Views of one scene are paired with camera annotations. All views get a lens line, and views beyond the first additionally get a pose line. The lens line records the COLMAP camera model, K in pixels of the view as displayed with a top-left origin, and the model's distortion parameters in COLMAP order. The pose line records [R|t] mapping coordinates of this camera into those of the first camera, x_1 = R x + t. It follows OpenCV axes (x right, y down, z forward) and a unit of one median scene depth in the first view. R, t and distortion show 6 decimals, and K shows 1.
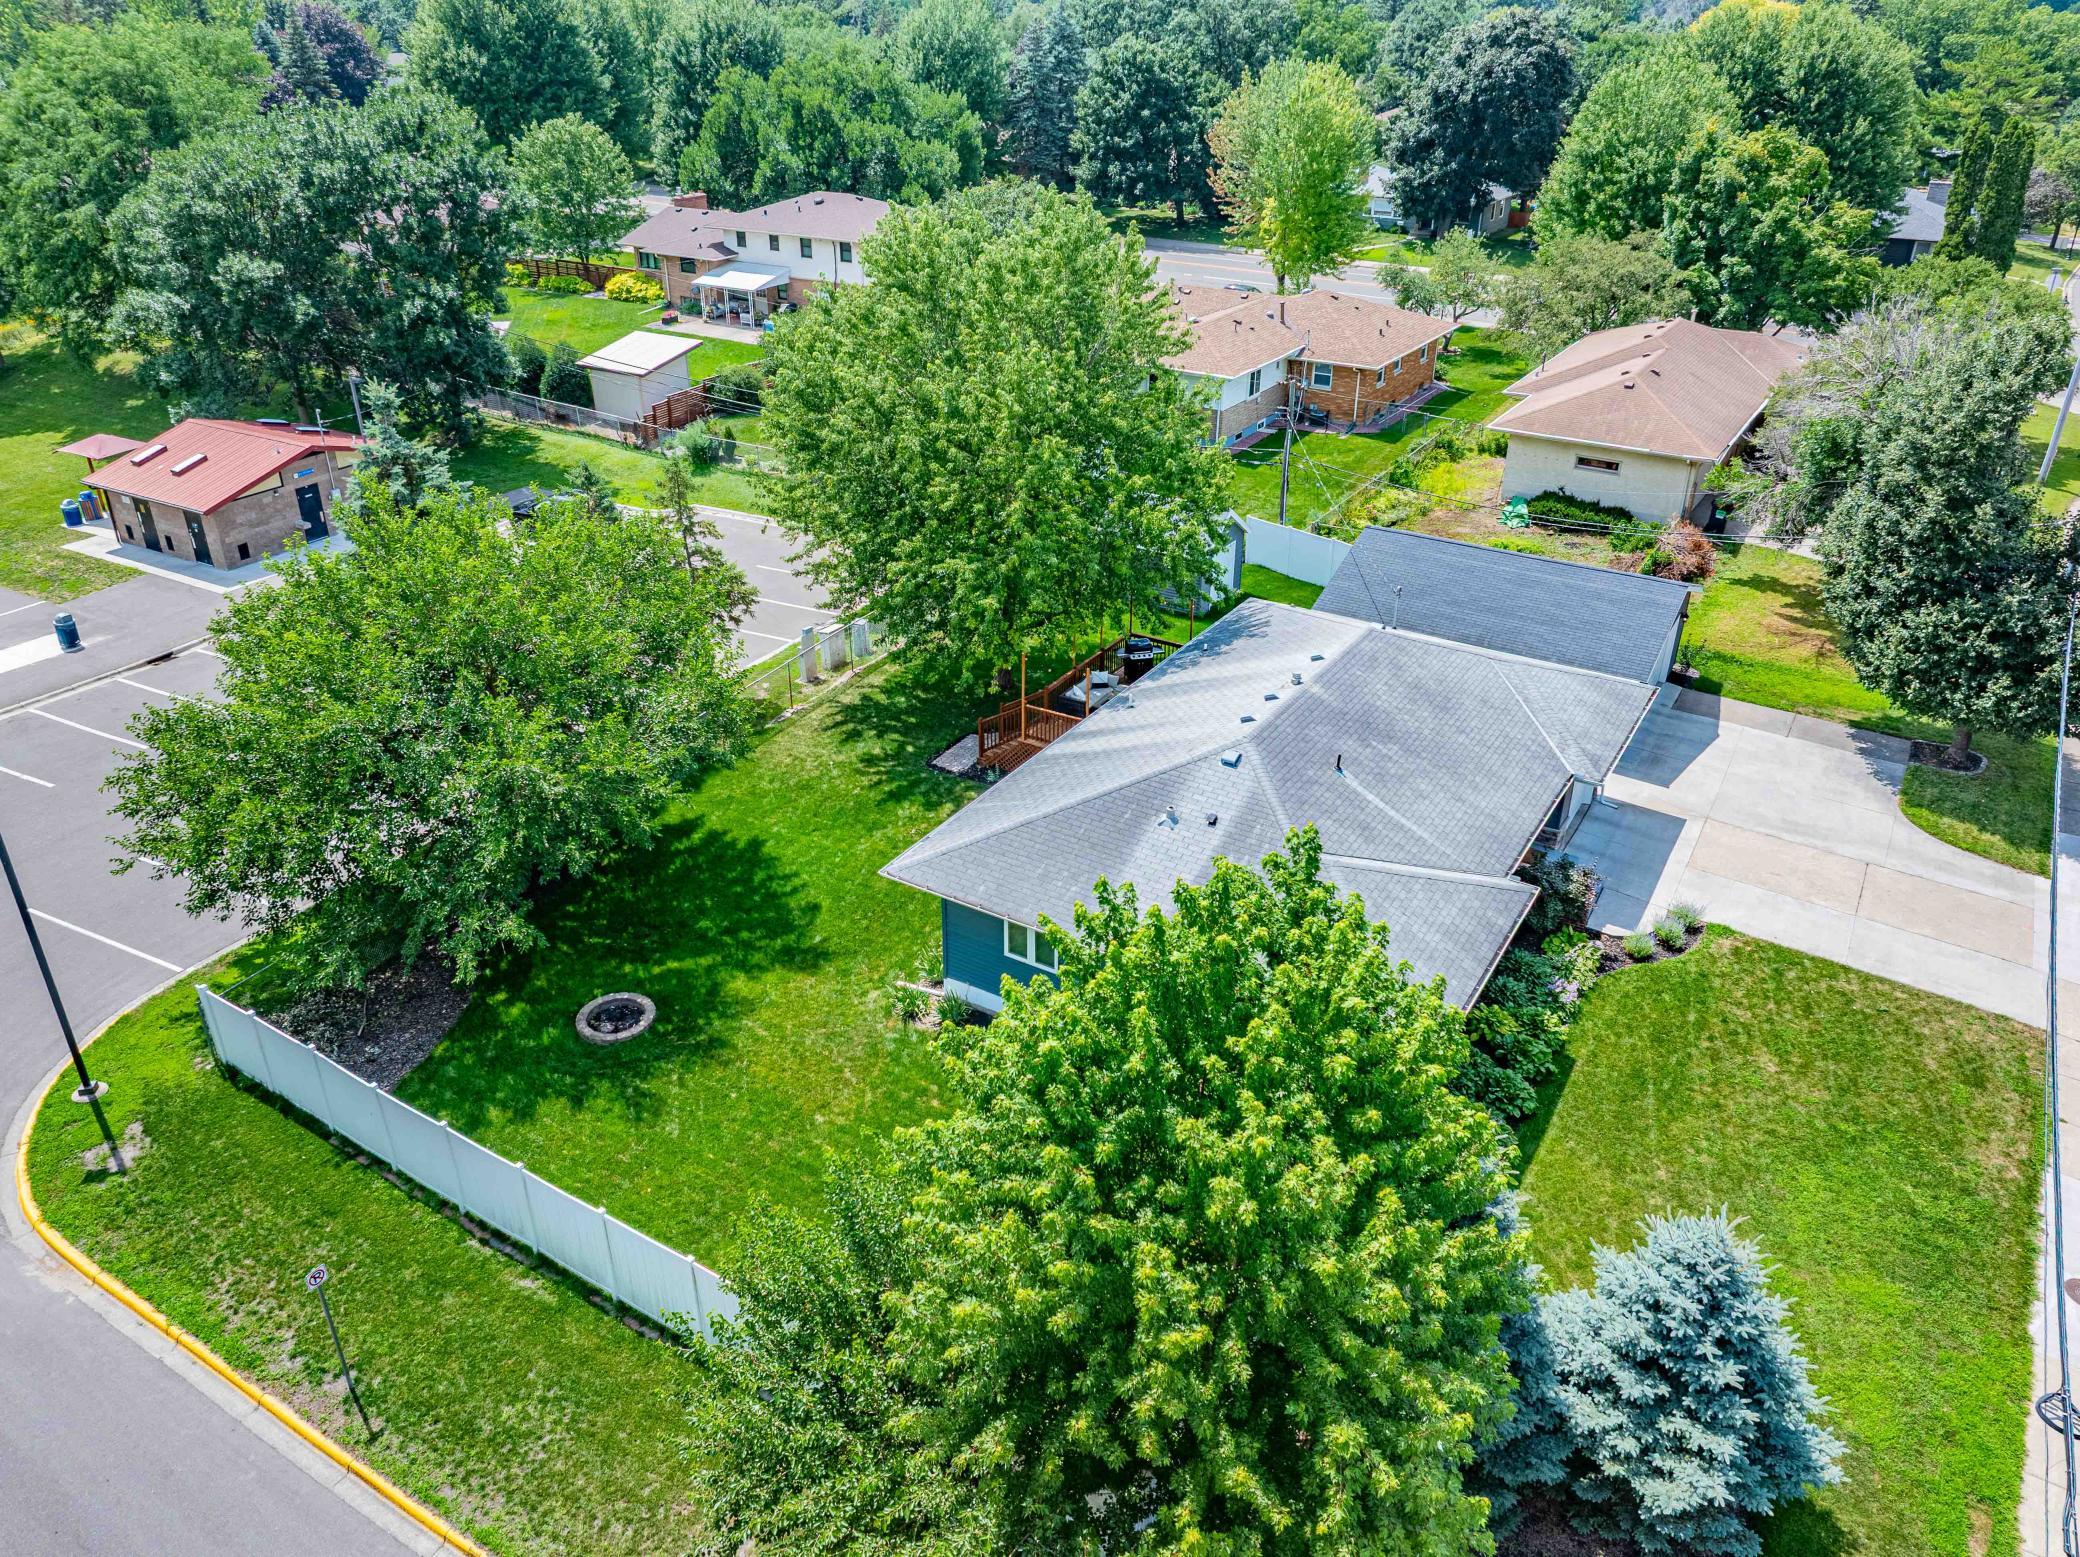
lens RADIAL K [[1467.2, 0, 1038.6], [0, 1467.2, 773.0], [0, 0, 1]] dist [-0.020890, 0.025532]
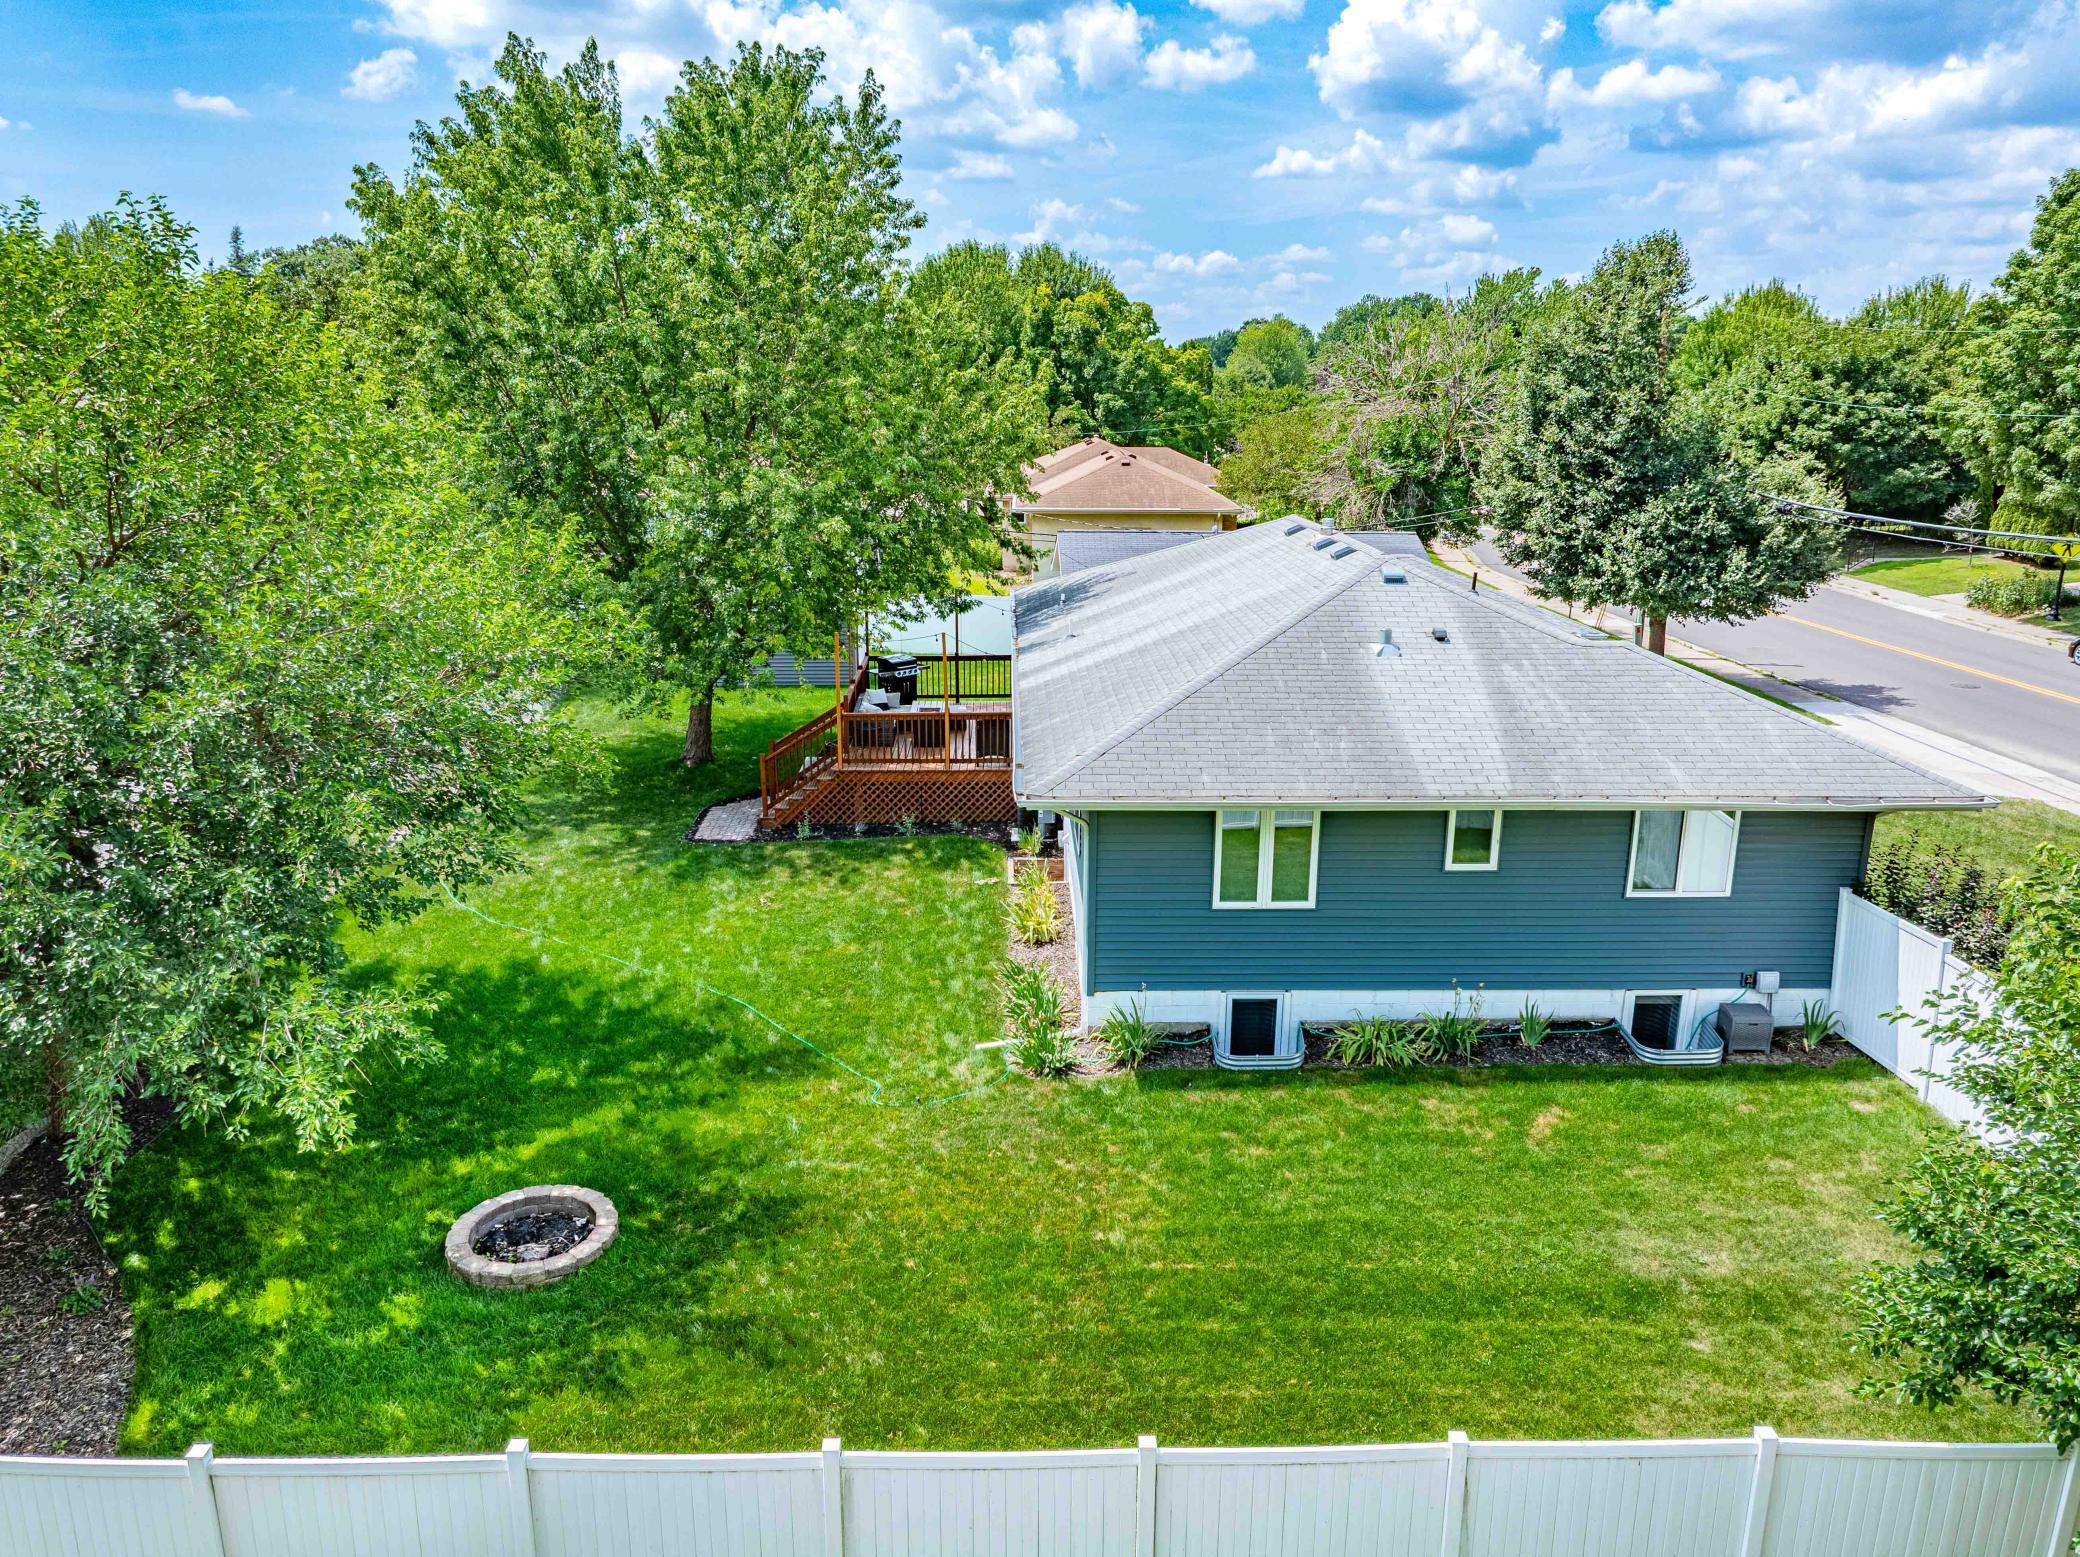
lens RADIAL K [[1467.2, 0, 1036.1], [0, 1467.2, 778.2], [0, 0, 1]] dist [-0.020890, 0.025532]
pose [[0.838615, -0.139431, 0.526578, -0.314610], [0.254024, 0.955240, -0.151618, 0.115865], [-0.481869, 0.260913, 0.836497, 0.408320]]
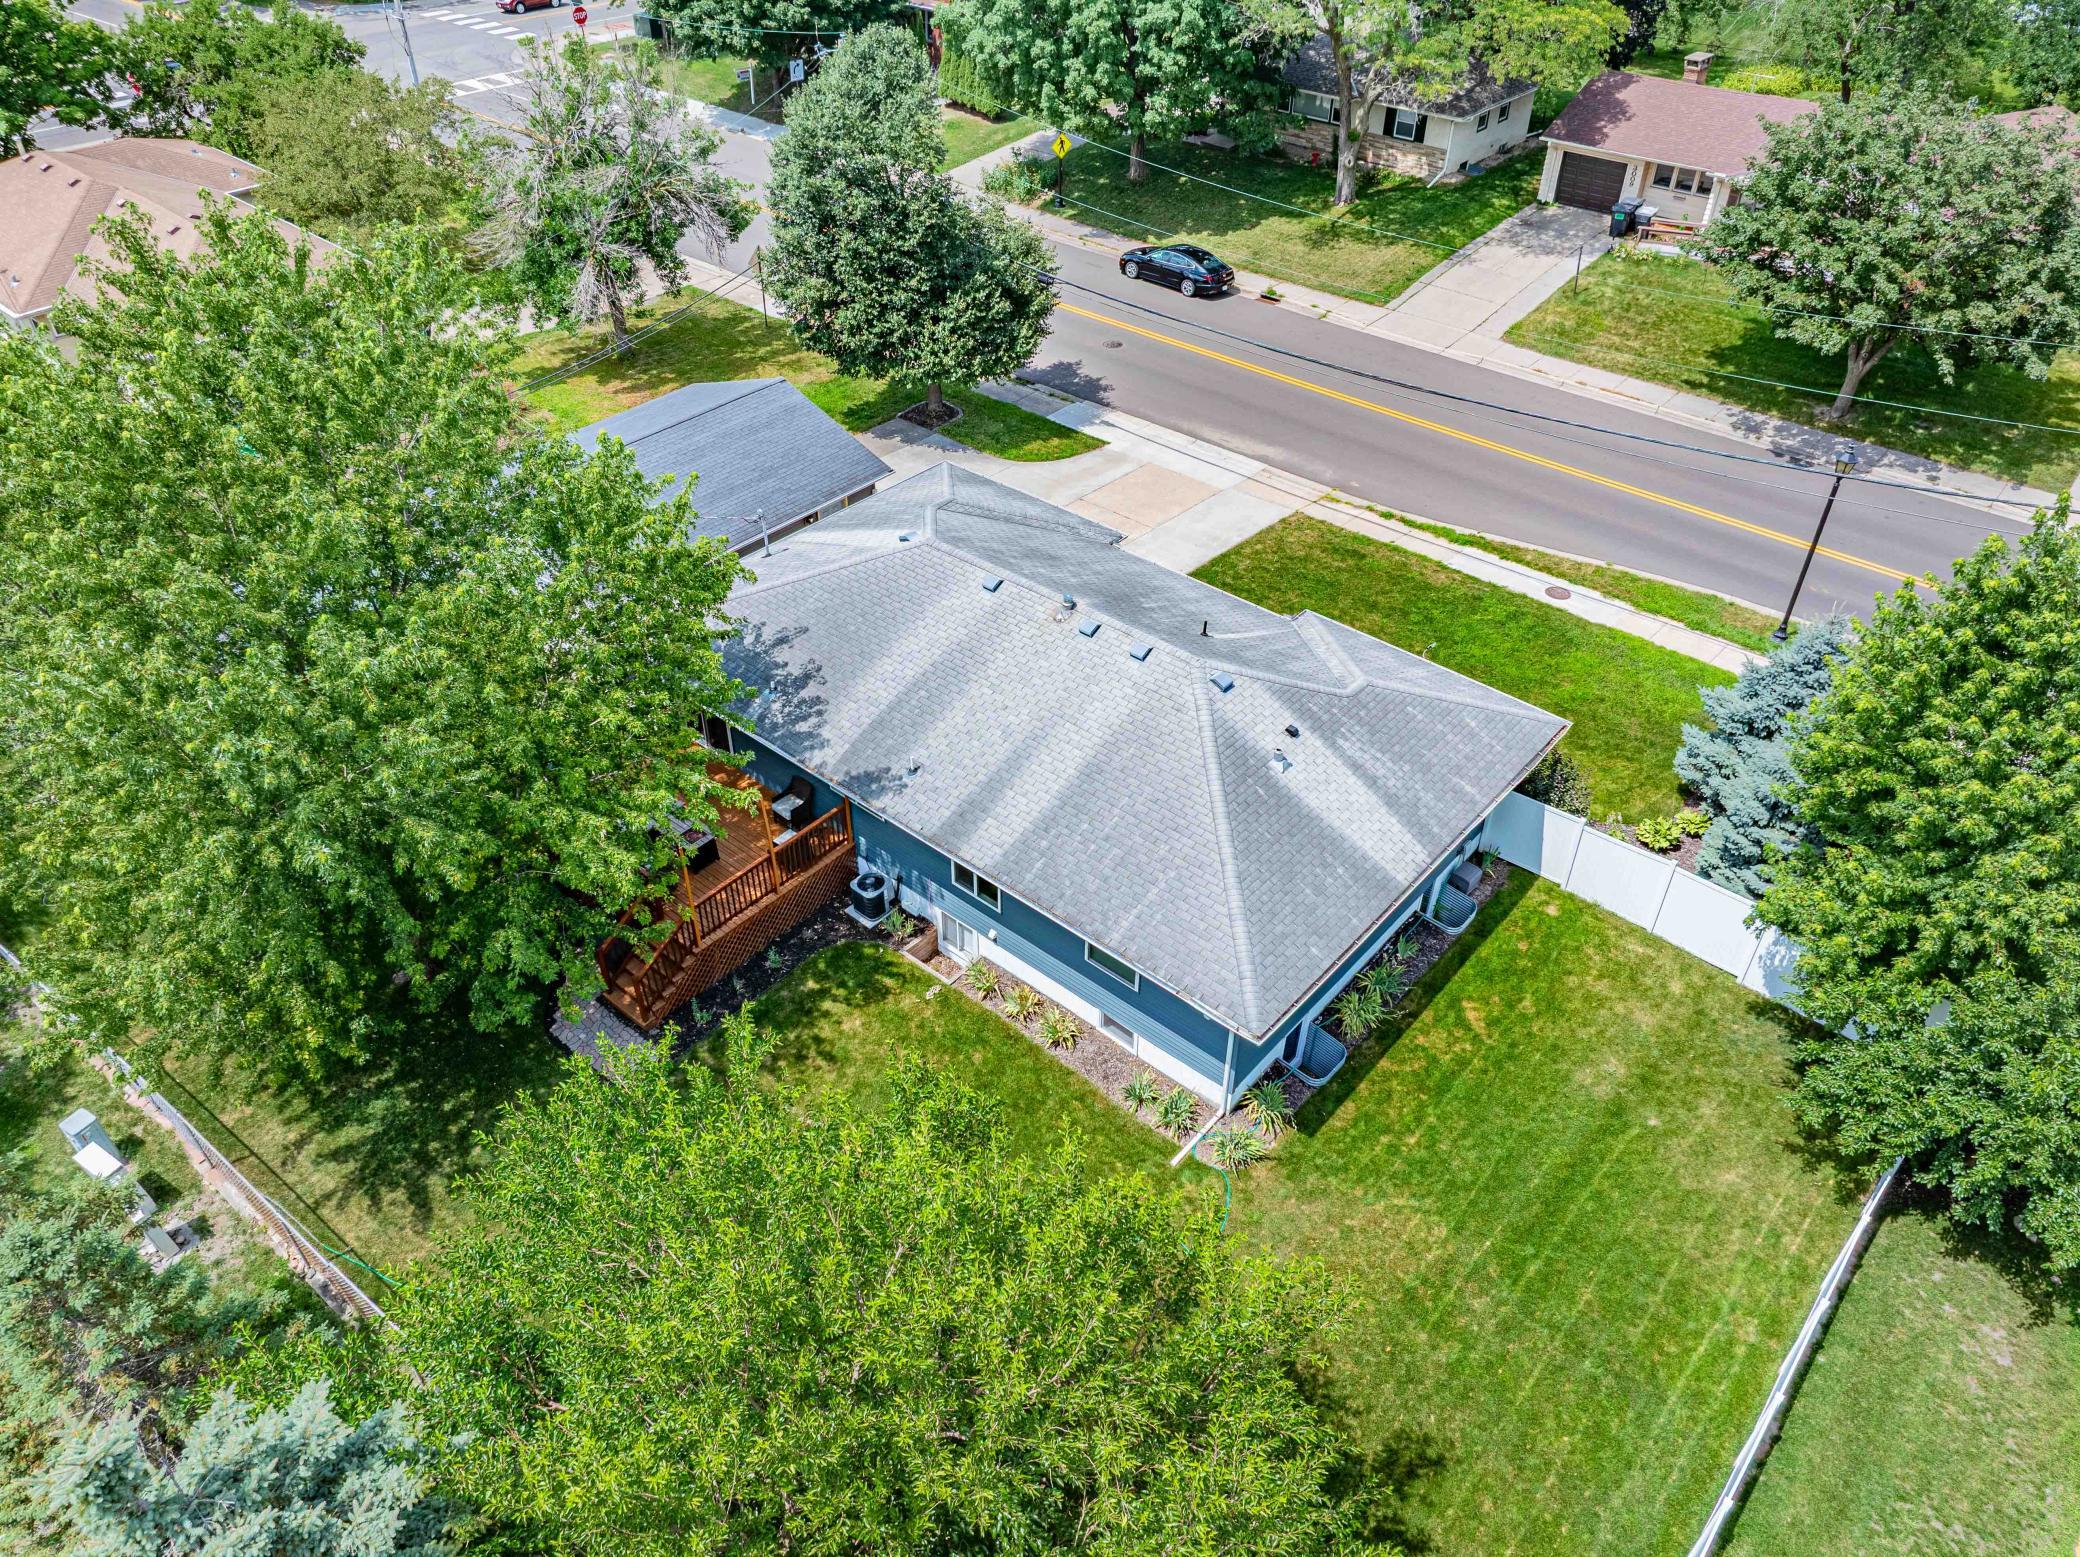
lens RADIAL K [[1467.2, 0, 1036.7], [0, 1467.2, 787.6], [0, 0, 1]] dist [-0.020890, 0.025532]
pose [[0.156210, -0.623720, 0.765880, -0.510426], [0.459876, 0.732155, 0.502457, -0.383115], [-0.874136, 0.273721, 0.401203, 0.589032]]
